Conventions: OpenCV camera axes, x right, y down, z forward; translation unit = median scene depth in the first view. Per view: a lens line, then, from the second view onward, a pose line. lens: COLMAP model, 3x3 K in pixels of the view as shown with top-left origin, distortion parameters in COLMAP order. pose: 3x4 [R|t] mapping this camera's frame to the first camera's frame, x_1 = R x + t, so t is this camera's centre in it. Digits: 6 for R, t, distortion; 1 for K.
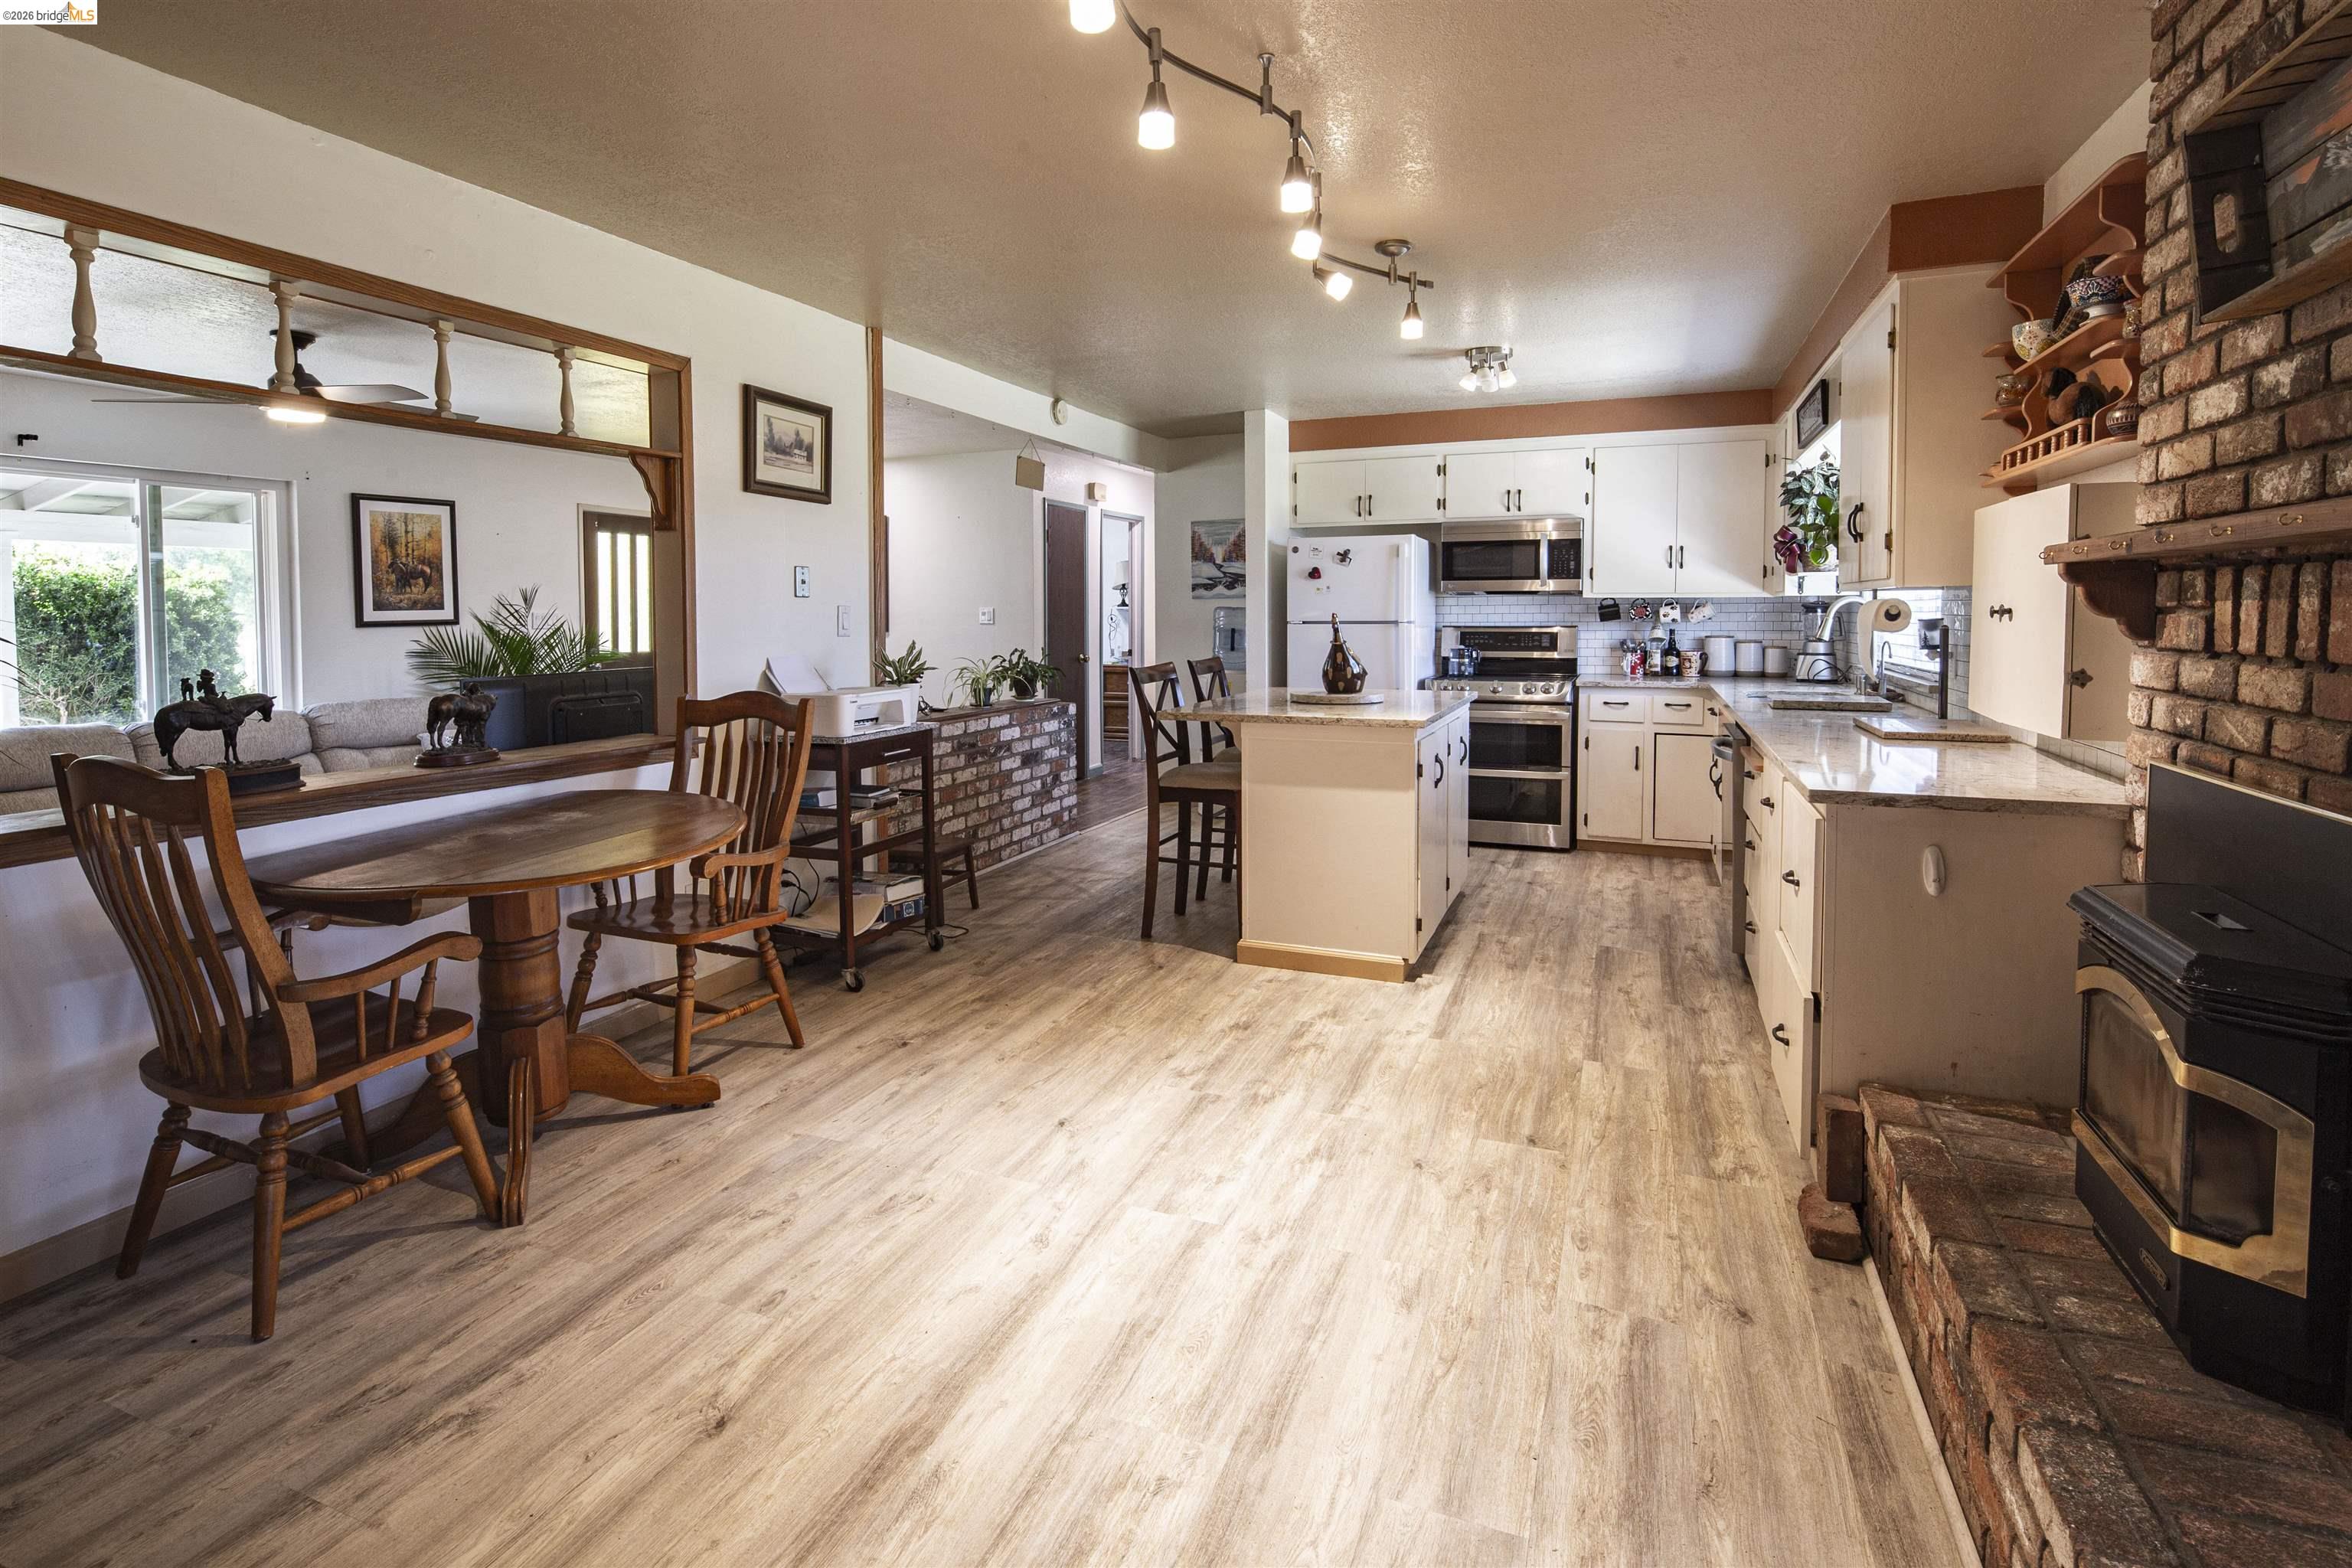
lens RADIAL K [[1139.2, 0, 1162.5], [0, 1139.2, 669.5], [0, 0, 1]] dist [0.003893, -0.005141]
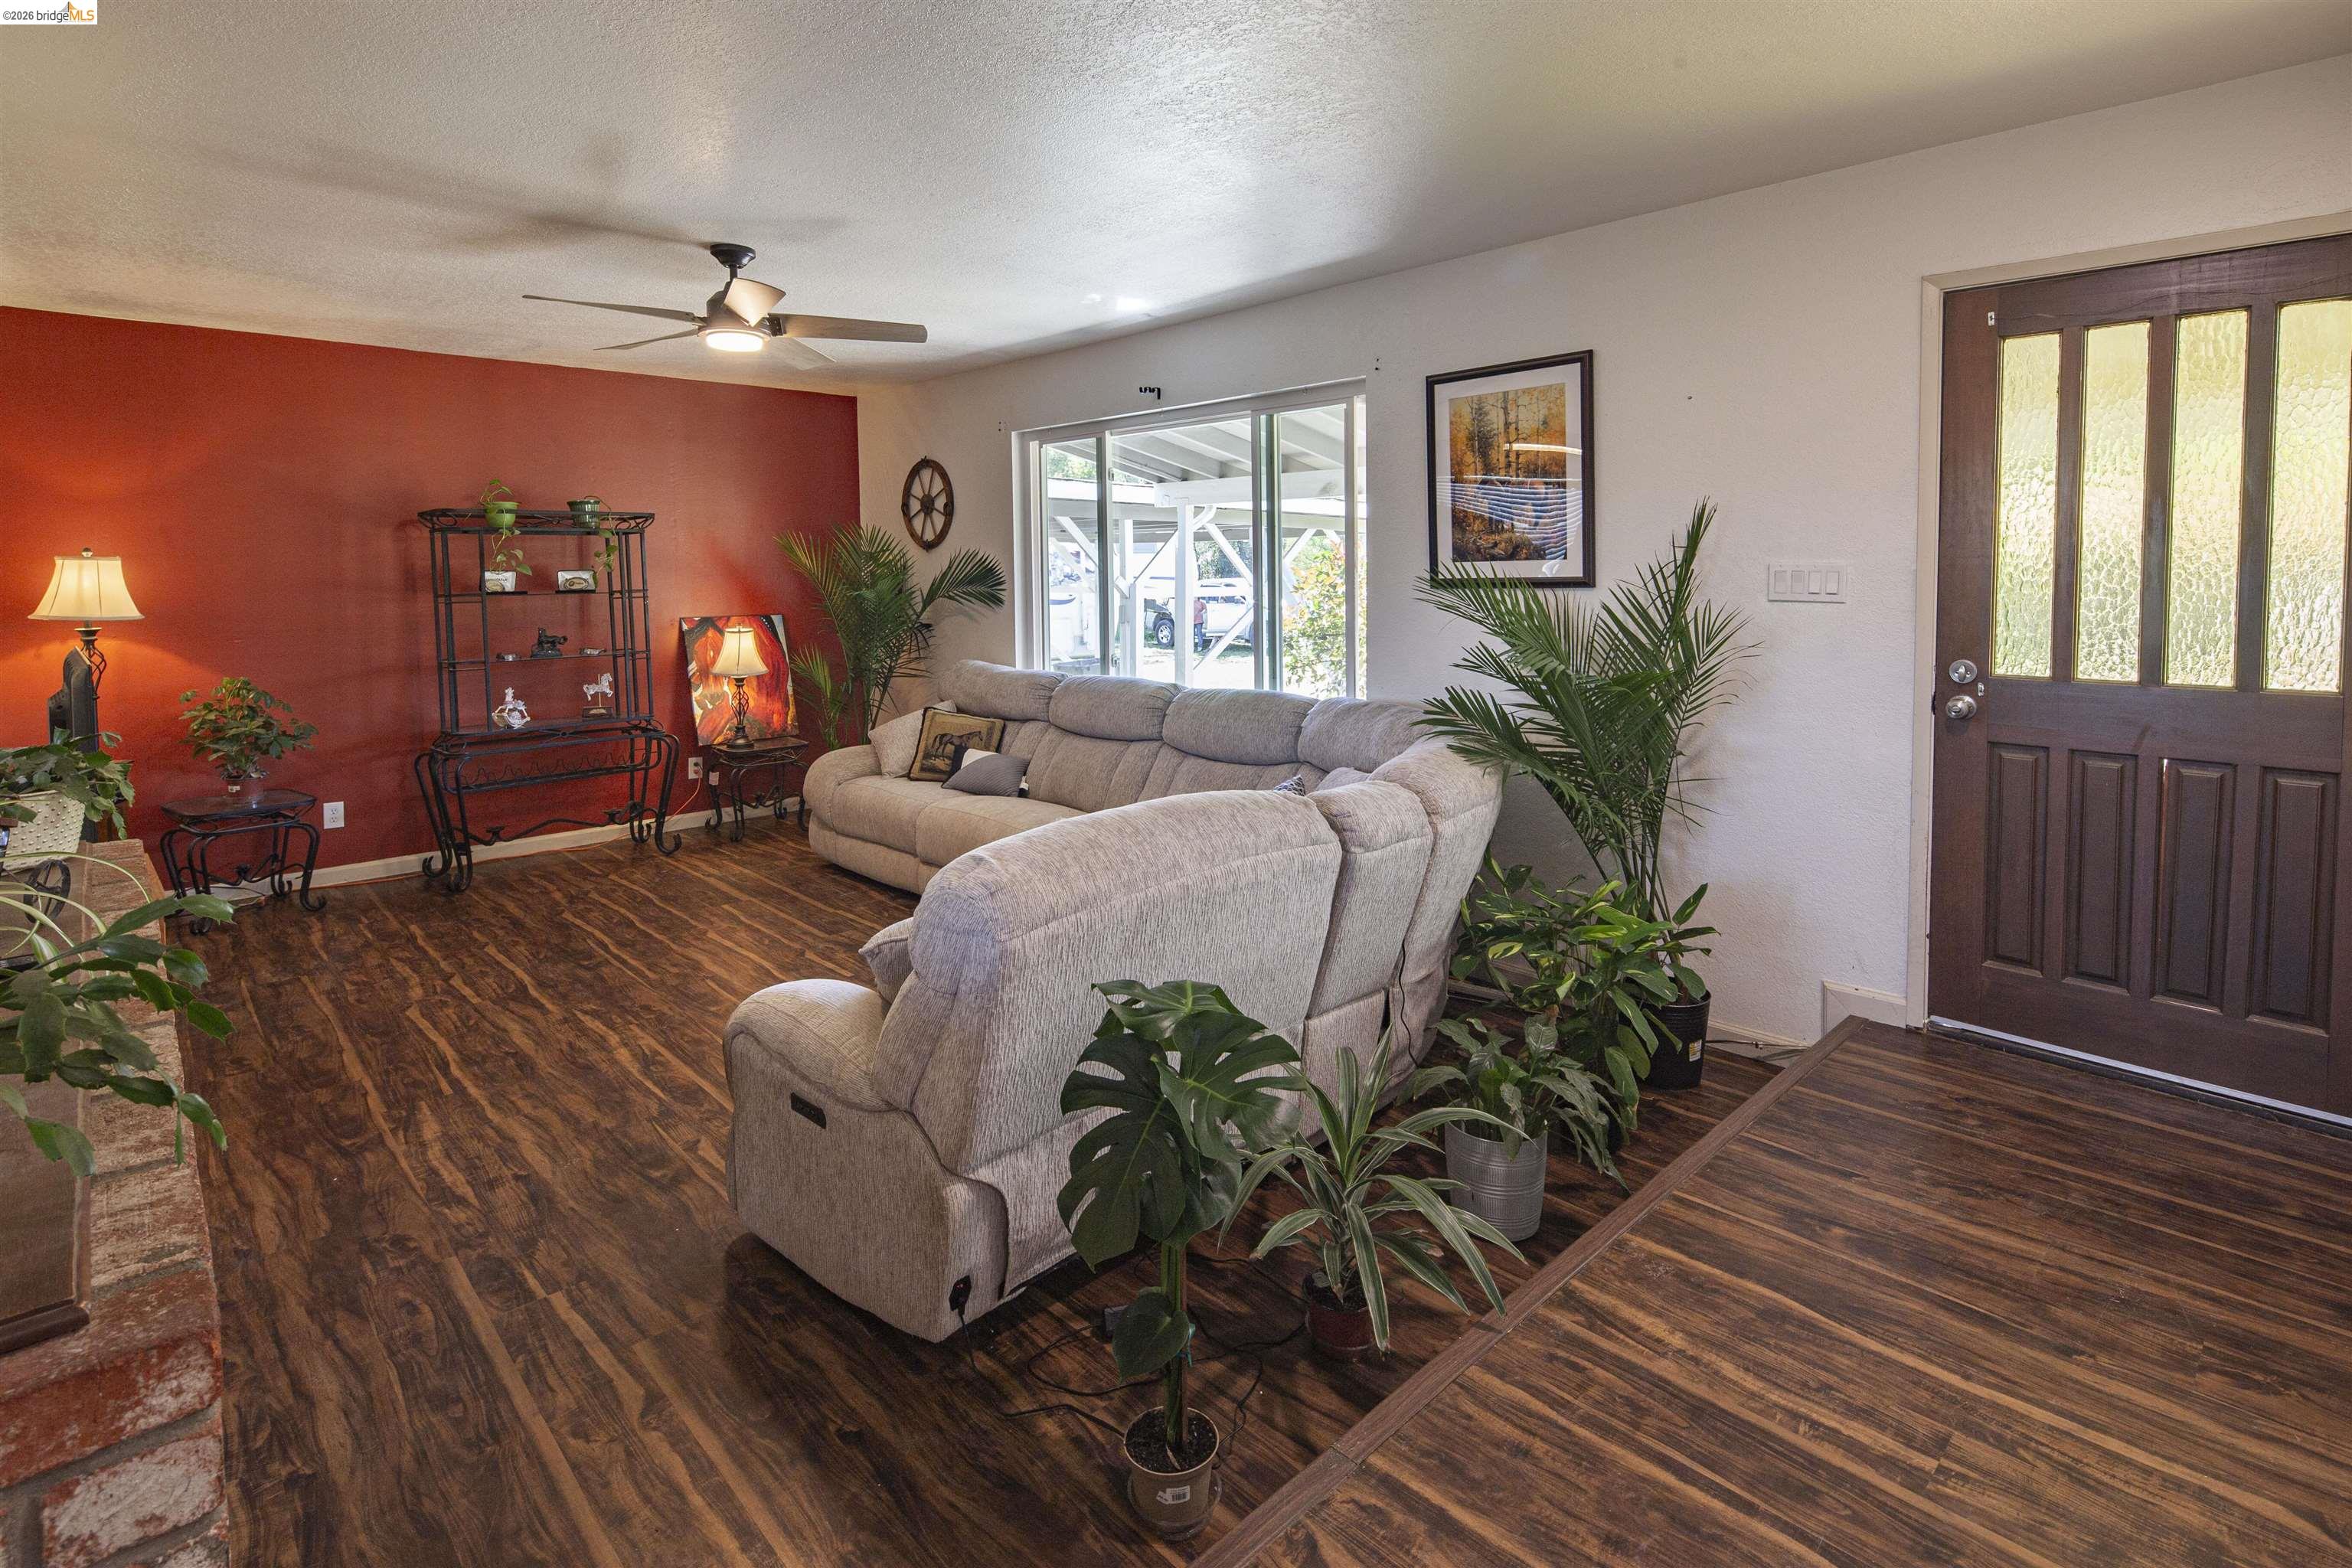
lens RADIAL K [[1139.3, 0, 1169.5], [0, 1139.3, 603.5], [0, 0, 1]] dist [0.000971, -0.001846]
pose [[-0.410776, 0.037245, -0.910975, -0.146193], [-0.039152, 0.997523, 0.058437, -0.128180], [0.910895, 0.059671, -0.408300, 2.420026]]
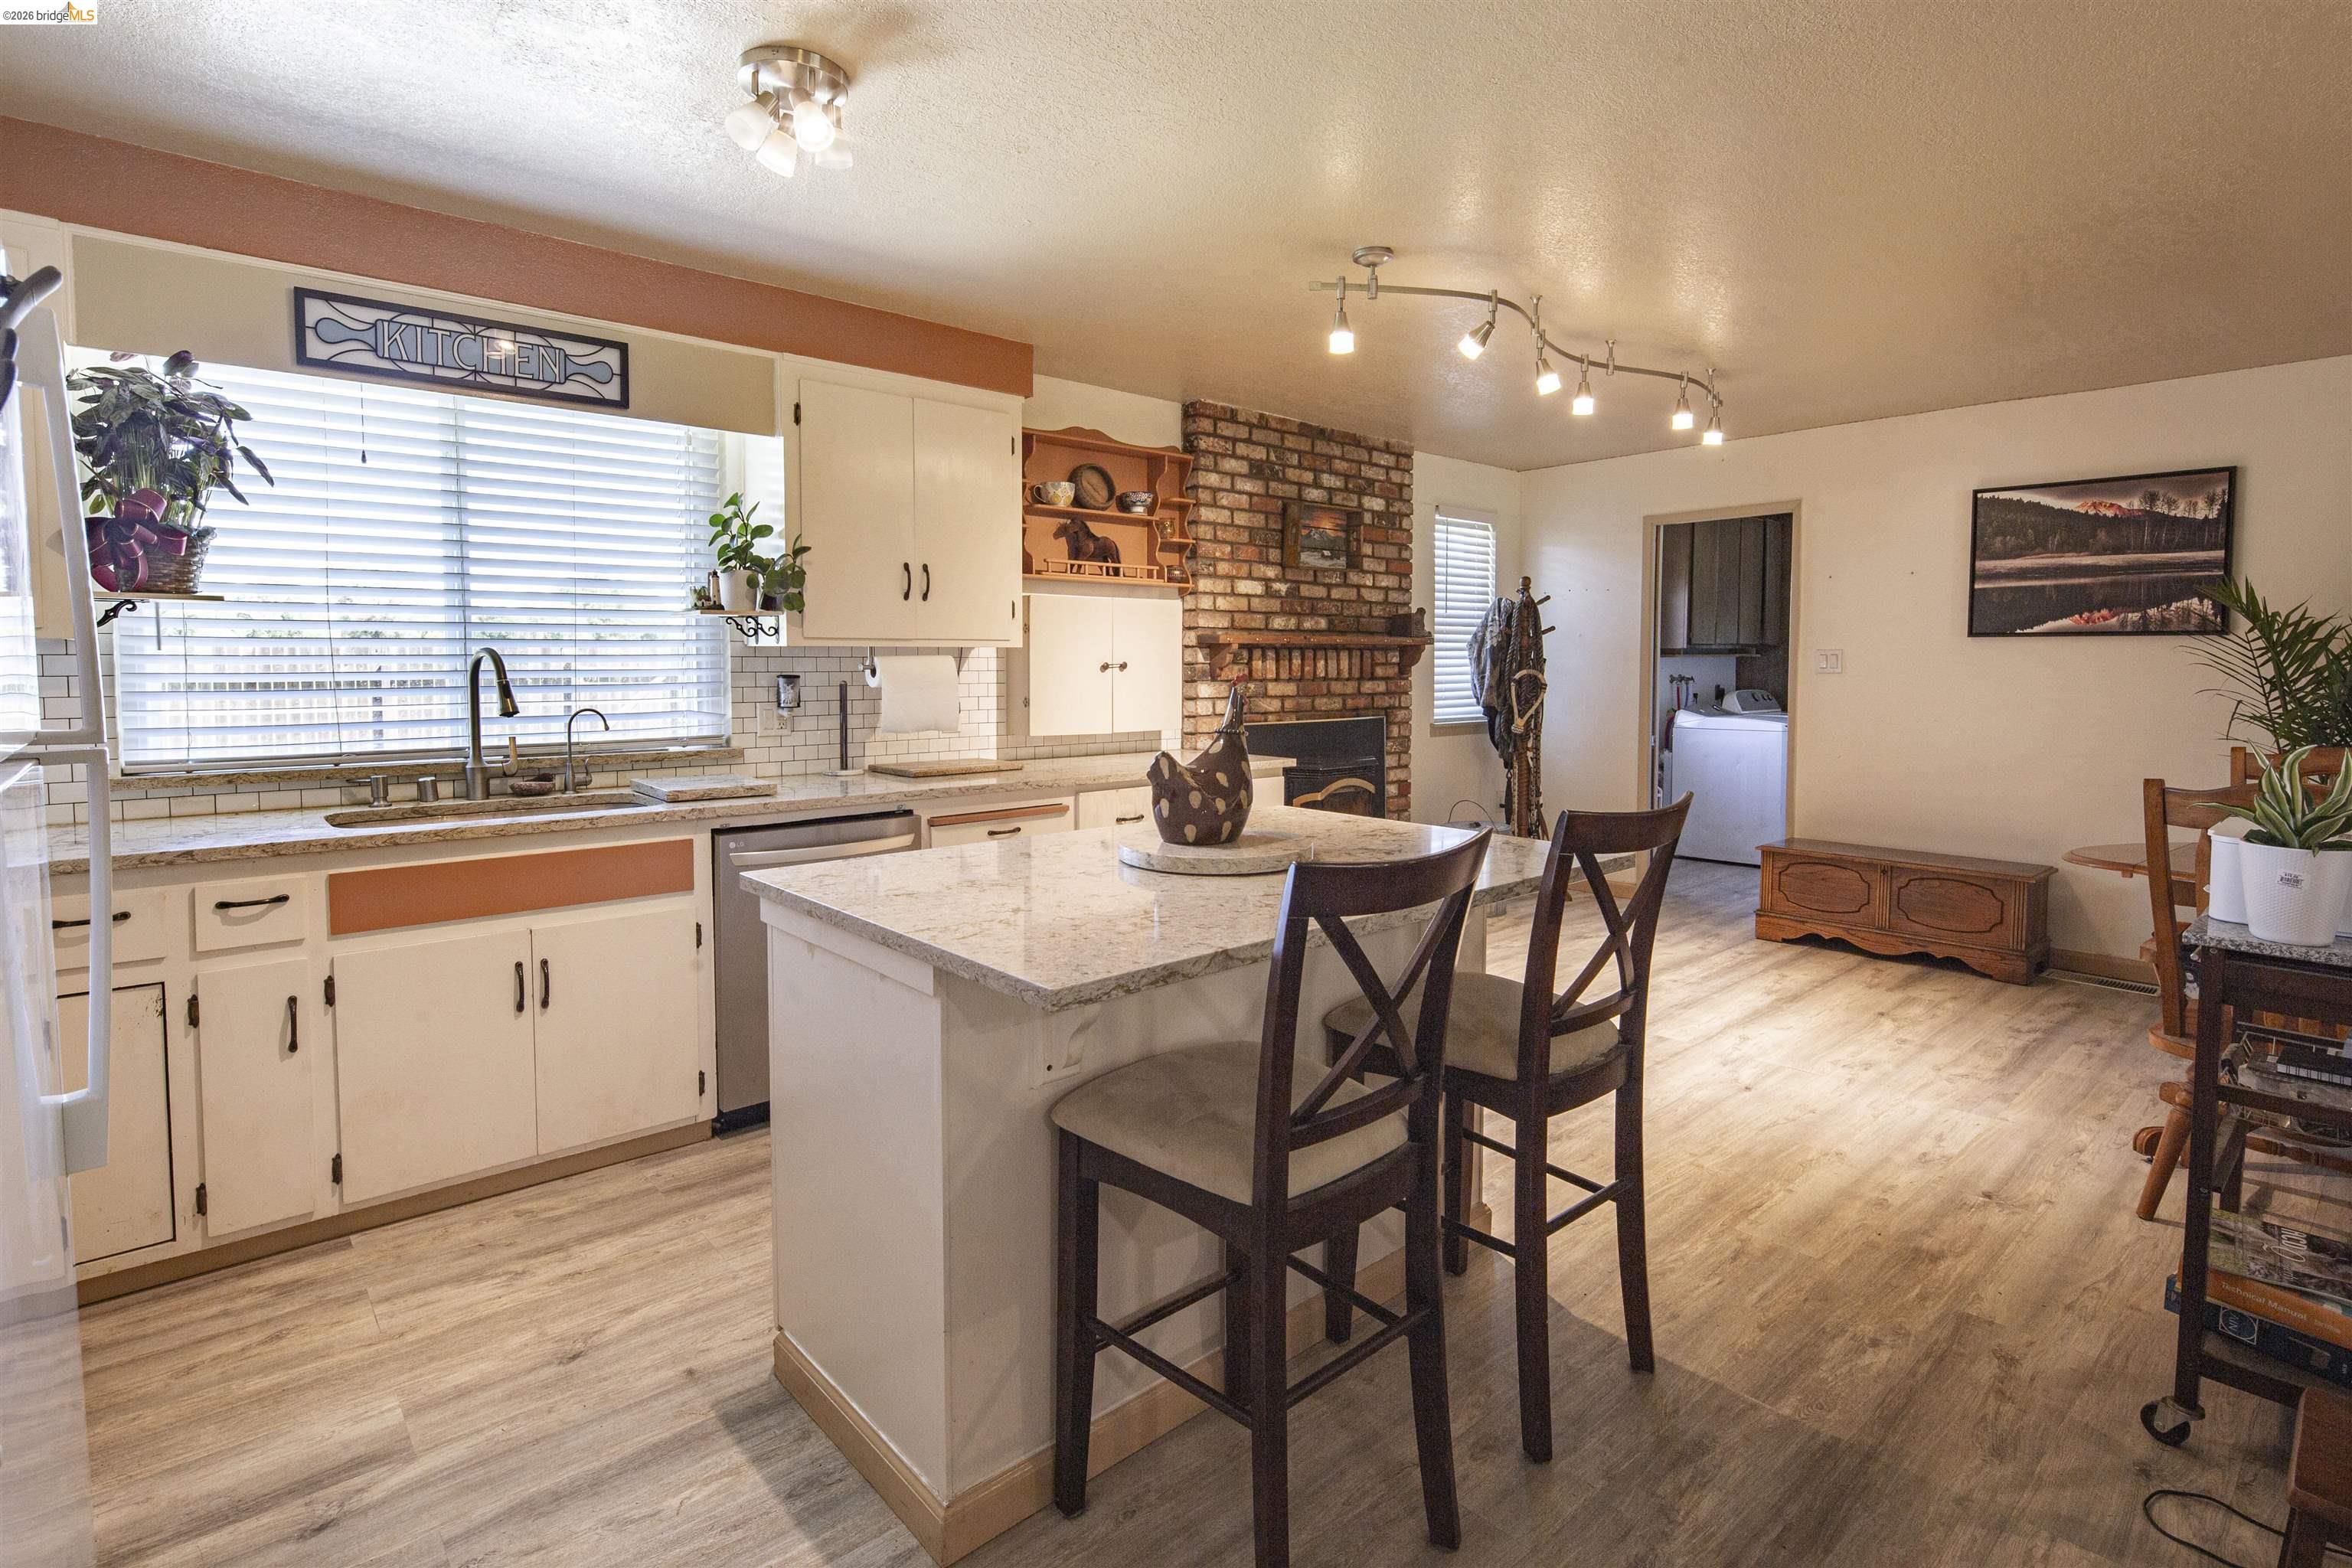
lens RADIAL K [[1143.7, 0, 1163.2], [0, 1143.7, 712.4], [0, 0, 1]] dist [0.001470, -0.000706]
pose [[-0.895937, -0.016044, 0.443890, -0.059827], [0.027502, 0.995426, 0.091488, -0.115822], [-0.443328, 0.094175, -0.891399, 2.120692]]
